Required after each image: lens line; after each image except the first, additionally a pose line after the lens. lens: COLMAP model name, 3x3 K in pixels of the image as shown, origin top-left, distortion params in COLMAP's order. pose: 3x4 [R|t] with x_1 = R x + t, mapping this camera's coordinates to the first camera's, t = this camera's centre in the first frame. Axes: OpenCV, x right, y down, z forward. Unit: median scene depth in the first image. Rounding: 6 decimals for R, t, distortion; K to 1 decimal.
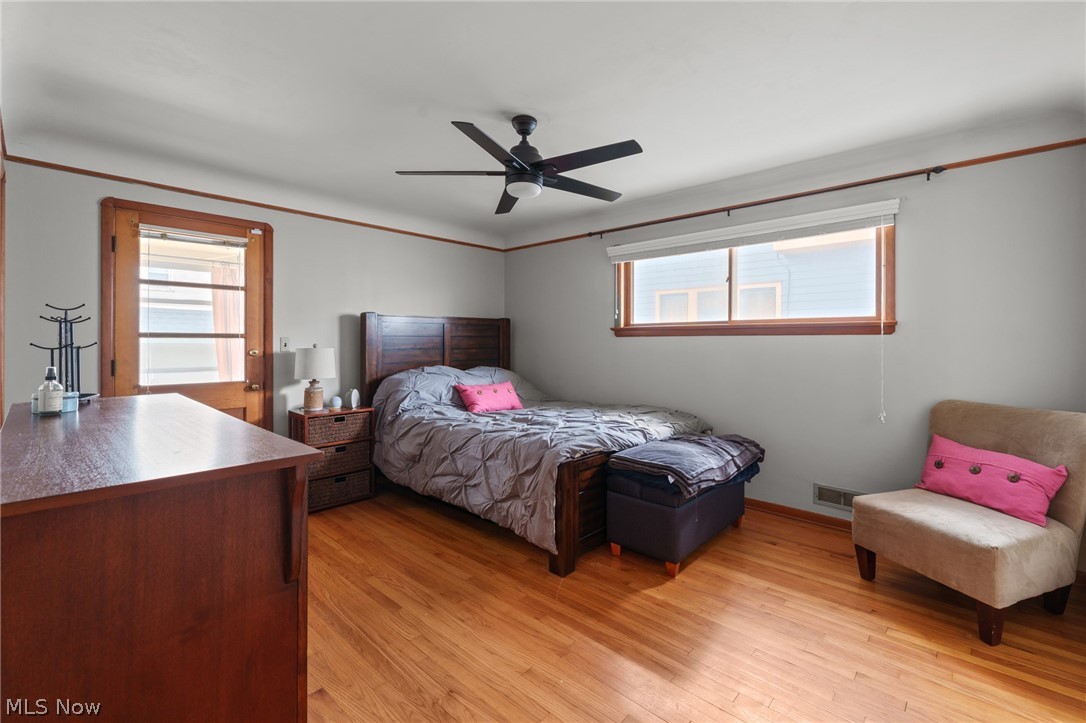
lens RADIAL K [[478.4, 0, 545.8], [0, 478.4, 343.0], [0, 0, 1]] dist [-0.000910, -0.000260]
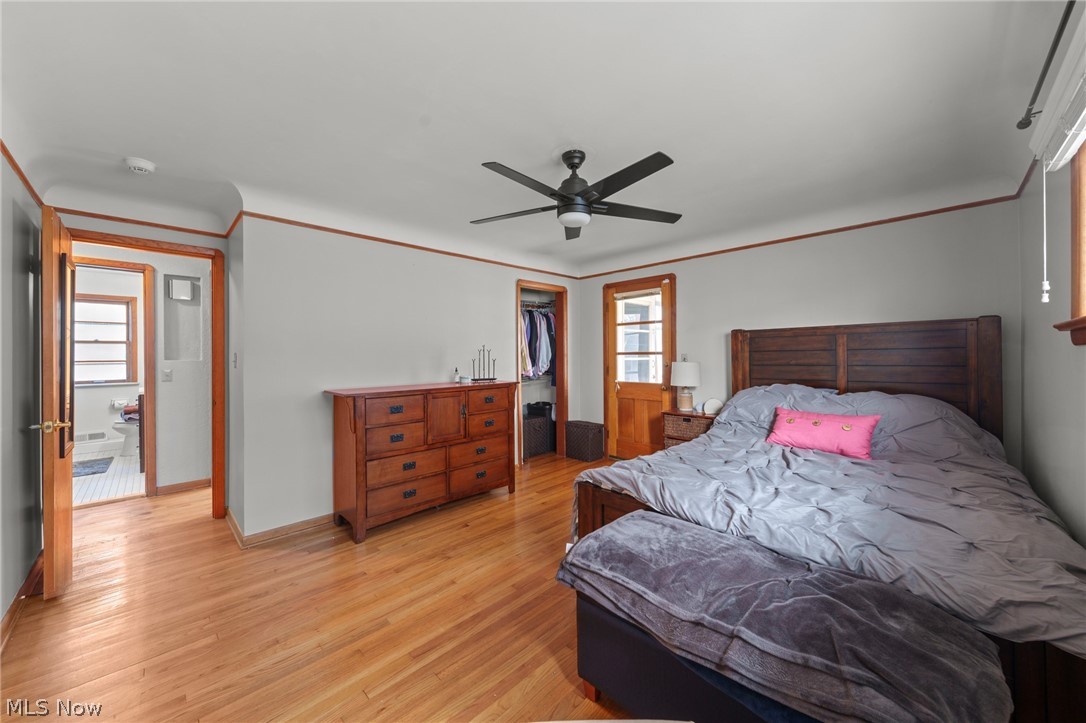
lens RADIAL K [[389.0, 0, 543.9], [0, 389.0, 356.9], [0, 0, 1]] dist [-0.000152, 0.000015]
pose [[-0.029888, 0.001780, -0.999552, 0.797561], [0.005252, 0.999985, 0.001624, -0.009480], [0.999539, -0.005201, -0.029897, 0.907664]]
